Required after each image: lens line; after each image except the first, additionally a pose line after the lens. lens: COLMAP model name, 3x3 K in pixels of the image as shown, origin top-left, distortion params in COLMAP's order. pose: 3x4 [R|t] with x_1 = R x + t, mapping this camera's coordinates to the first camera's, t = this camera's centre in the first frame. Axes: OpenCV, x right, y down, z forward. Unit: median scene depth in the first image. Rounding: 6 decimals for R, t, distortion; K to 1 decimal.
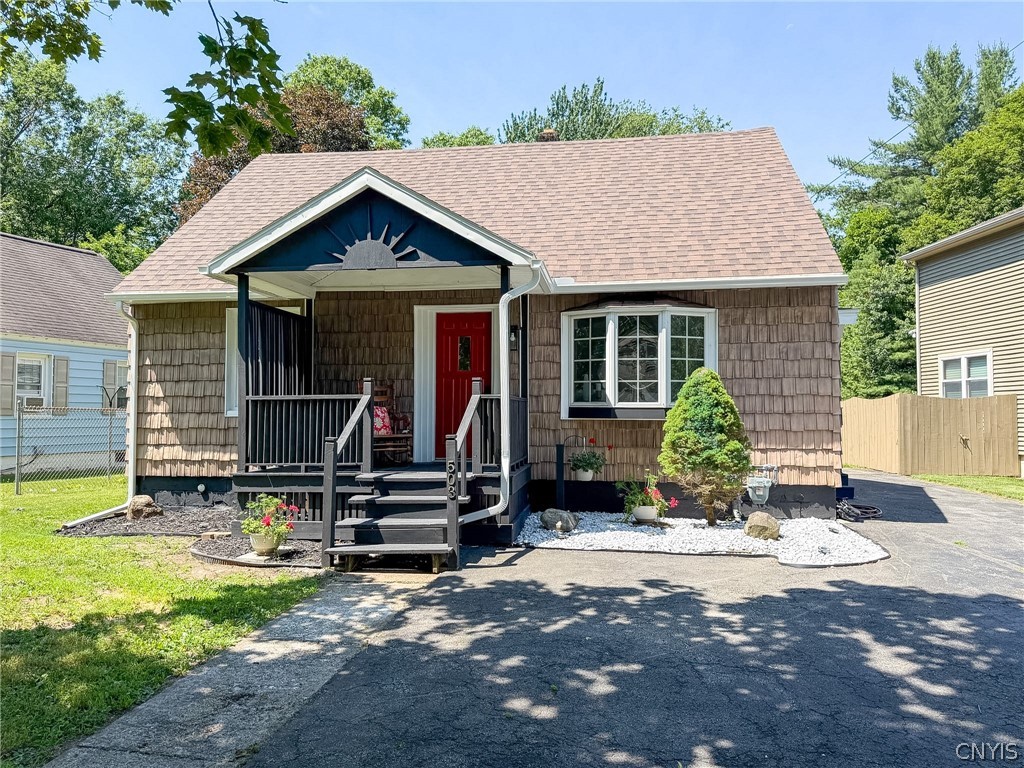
lens RADIAL K [[739.9, 0, 521.2], [0, 739.9, 380.5], [0, 0, 1]] dist [0.056626, -0.059848]
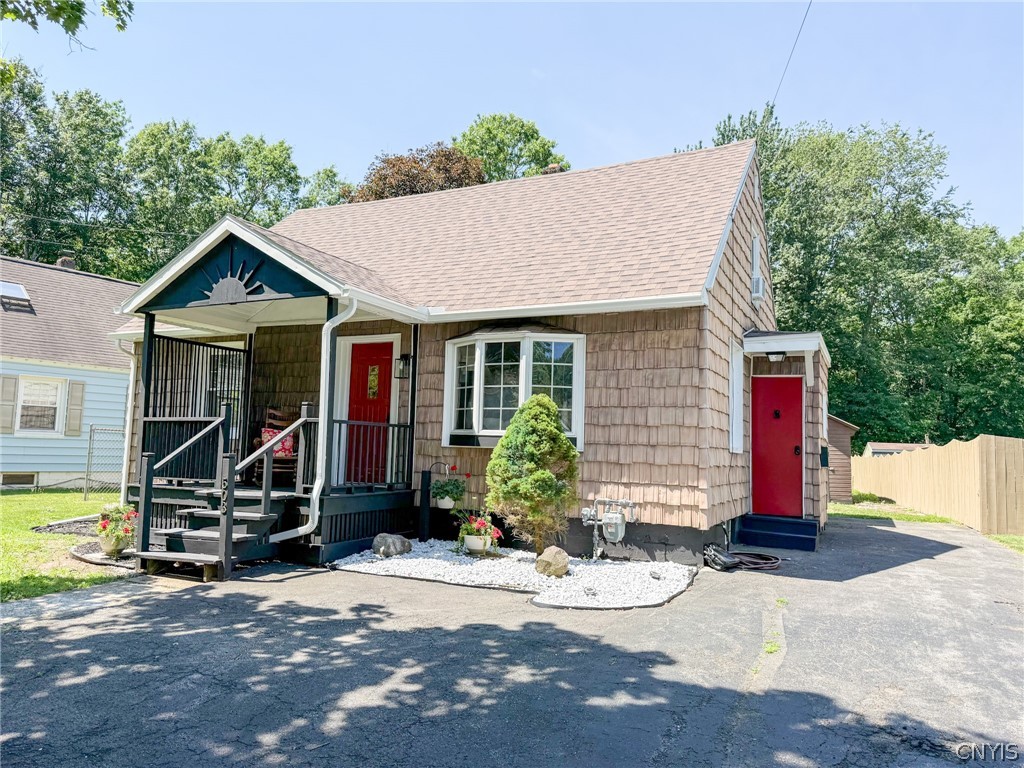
lens RADIAL K [[735.4, 0, 517.0], [0, 735.4, 377.5], [0, 0, 1]] dist [0.054665, -0.010711]
pose [[0.952138, -0.003025, -0.305655, 0.477060], [-0.014503, 0.998378, -0.055057, 0.012901], [0.305325, 0.056855, 0.950549, 0.075521]]
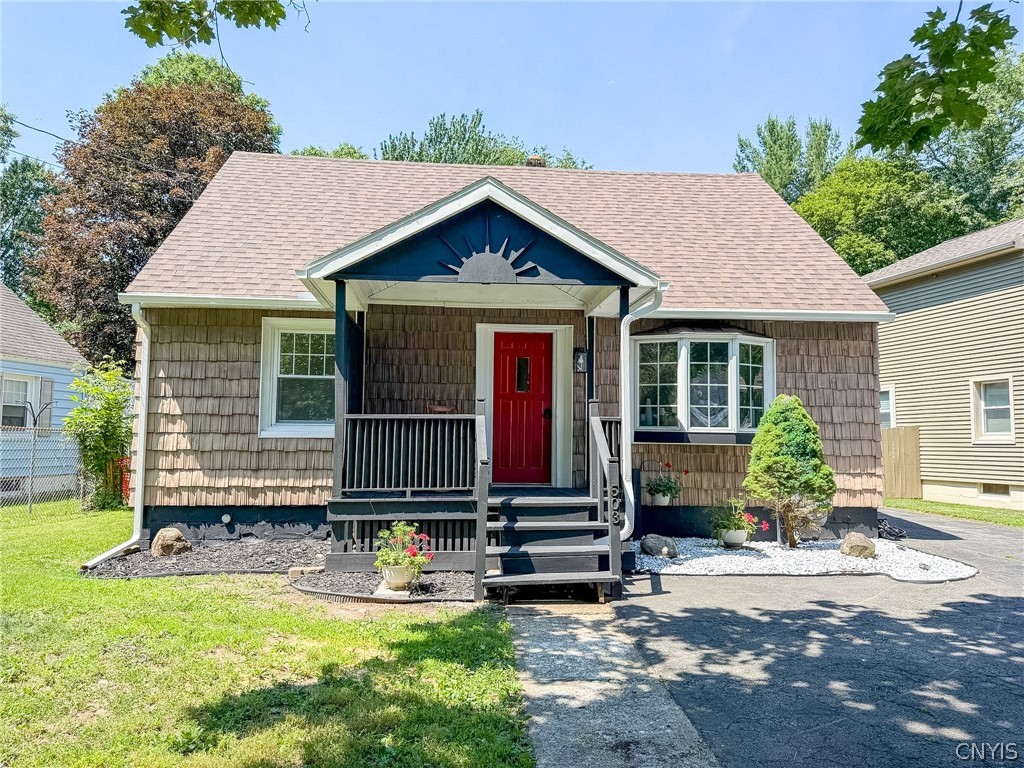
lens RADIAL K [[739.9, 0, 514.4], [0, 739.9, 378.7], [0, 0, 1]] dist [0.056626, -0.059848]
pose [[0.973128, 0.027583, 0.228606, -0.337540], [-0.018660, 0.998981, -0.041104, 0.009713], [-0.229507, 0.035733, 0.972651, 0.063977]]
